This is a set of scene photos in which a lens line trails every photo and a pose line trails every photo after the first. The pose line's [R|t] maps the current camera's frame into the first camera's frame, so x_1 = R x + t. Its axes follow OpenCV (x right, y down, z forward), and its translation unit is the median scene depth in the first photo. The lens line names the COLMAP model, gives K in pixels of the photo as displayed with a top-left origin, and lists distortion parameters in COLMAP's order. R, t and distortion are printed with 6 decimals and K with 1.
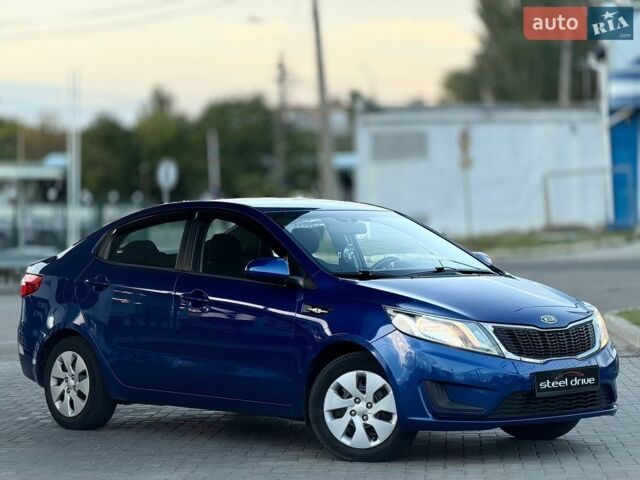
lens RADIAL K [[1913.4, 0, 320.0], [0, 1913.4, 240.0], [0, 0, 1]] dist [0.056597, 0.799395]
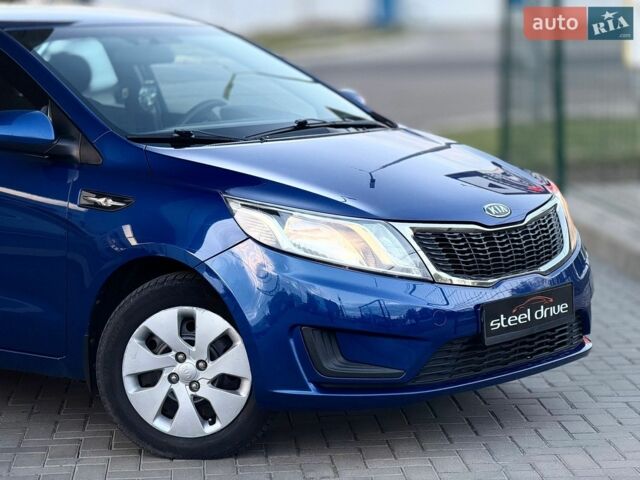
lens RADIAL K [[1913.4, 0, 320.0], [0, 1913.4, 240.0], [0, 0, 1]] dist [0.056597, 0.799395]
pose [[0.989515, -0.025869, 0.142093, -0.020644], [0.010334, 0.993989, 0.108995, -0.015230], [-0.144058, -0.106384, 0.983834, 0.421106]]
